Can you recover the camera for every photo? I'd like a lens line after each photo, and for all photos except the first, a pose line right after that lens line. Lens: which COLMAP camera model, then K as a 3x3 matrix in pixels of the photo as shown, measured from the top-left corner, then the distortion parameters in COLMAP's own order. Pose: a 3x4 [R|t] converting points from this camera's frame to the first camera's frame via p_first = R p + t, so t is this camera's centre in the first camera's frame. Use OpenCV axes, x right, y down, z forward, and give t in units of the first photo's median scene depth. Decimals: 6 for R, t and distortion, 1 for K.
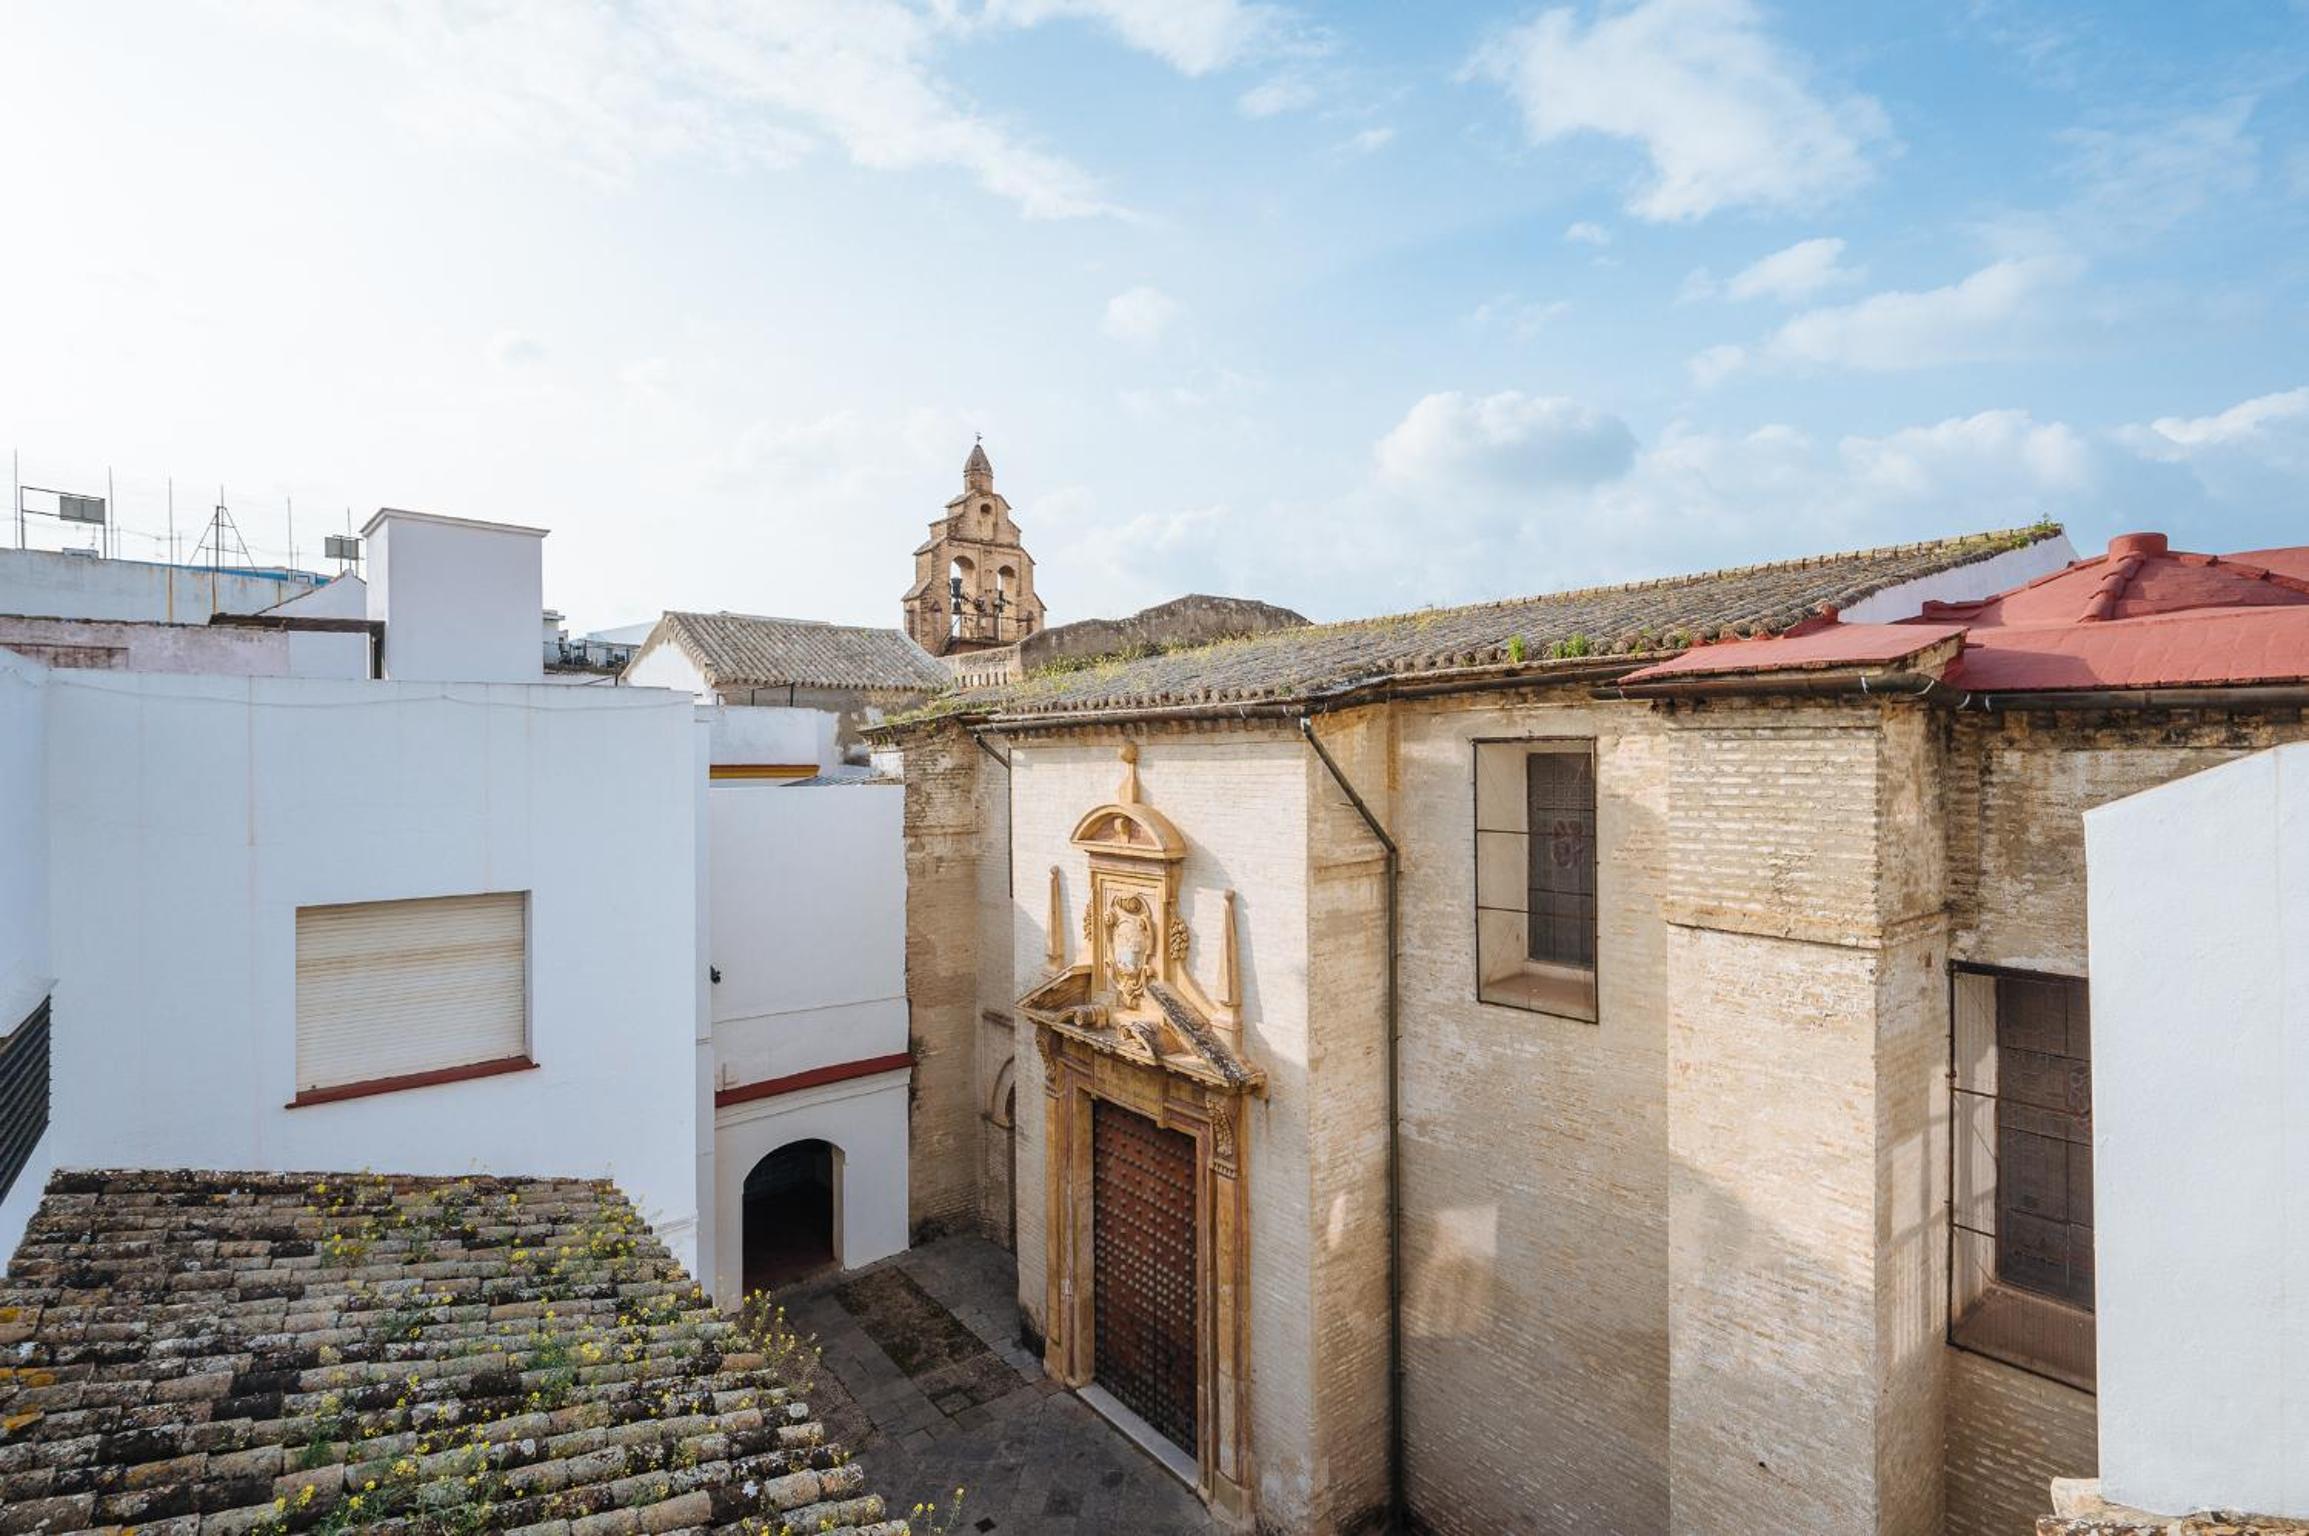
lens RADIAL K [[1091.0, 0, 1157.2], [0, 1091.0, 763.6], [0, 0, 1]] dist [0.001593, 0.000317]
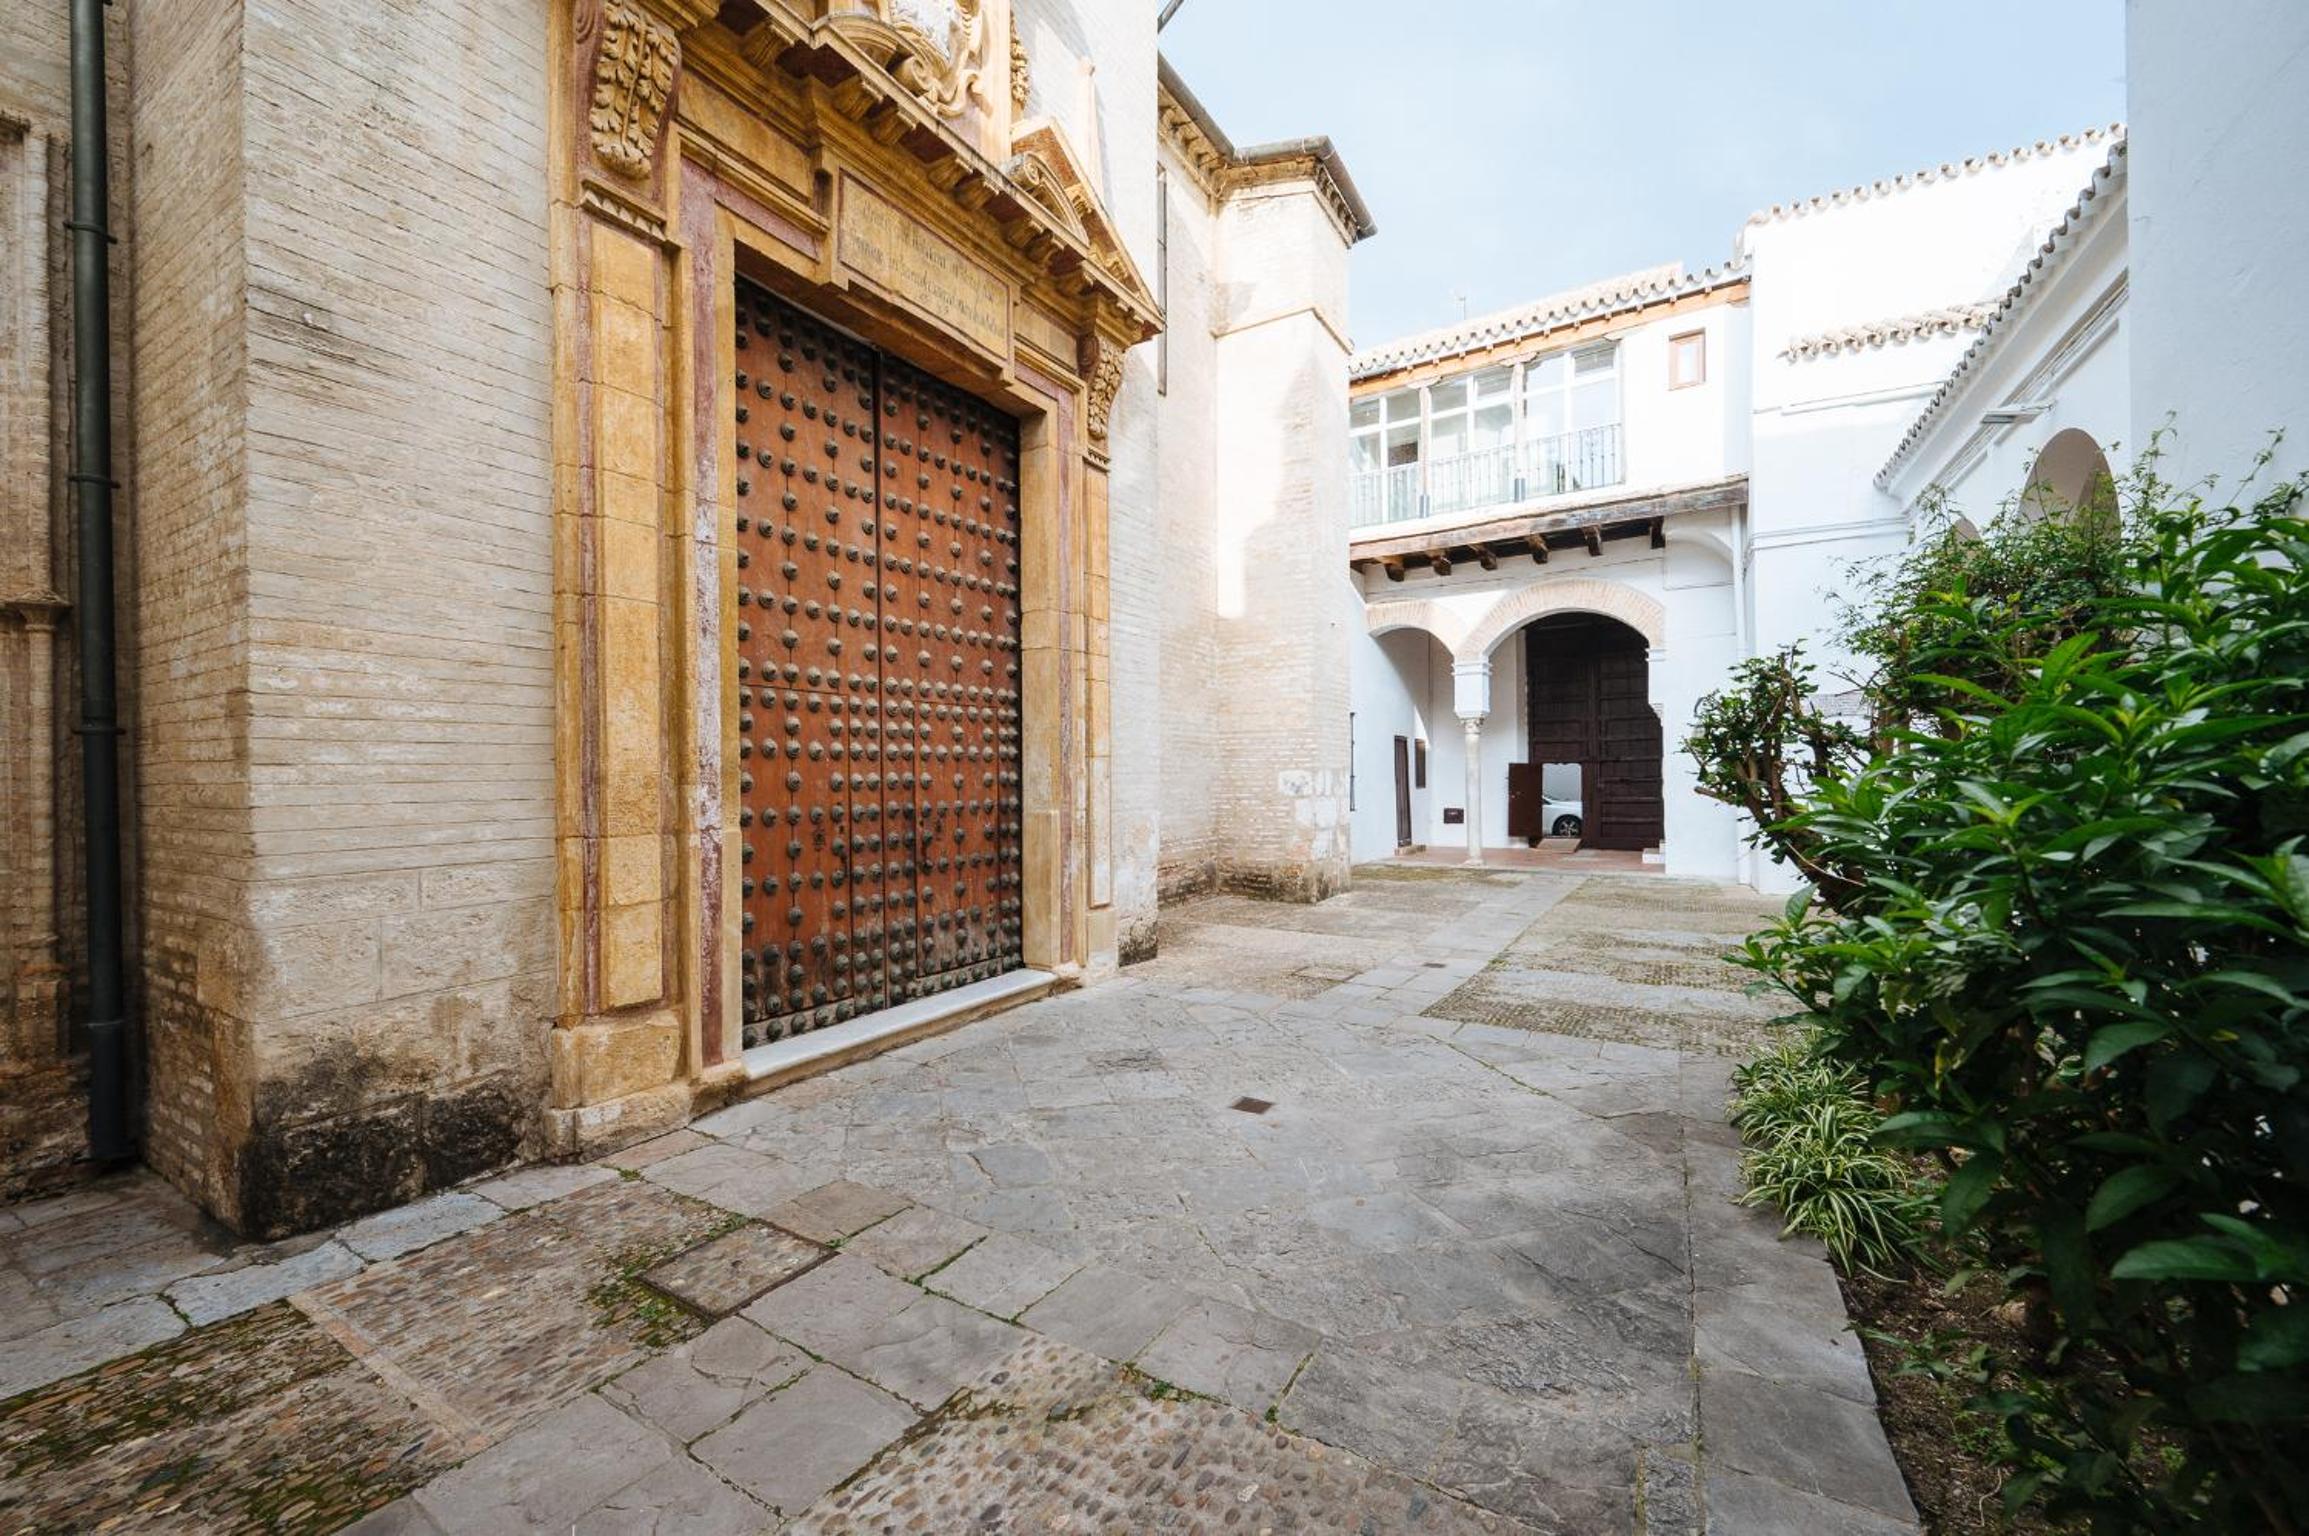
lens RADIAL K [[919.0, 0, 1150.1], [0, 919.0, 770.8], [0, 0, 1]] dist [-0.000832, -0.000396]
pose [[-0.359879, 0.014008, 0.932894, -0.509762], [0.017030, 0.999819, -0.008443, 0.600057], [-0.932843, 0.012848, -0.360053, 1.233739]]
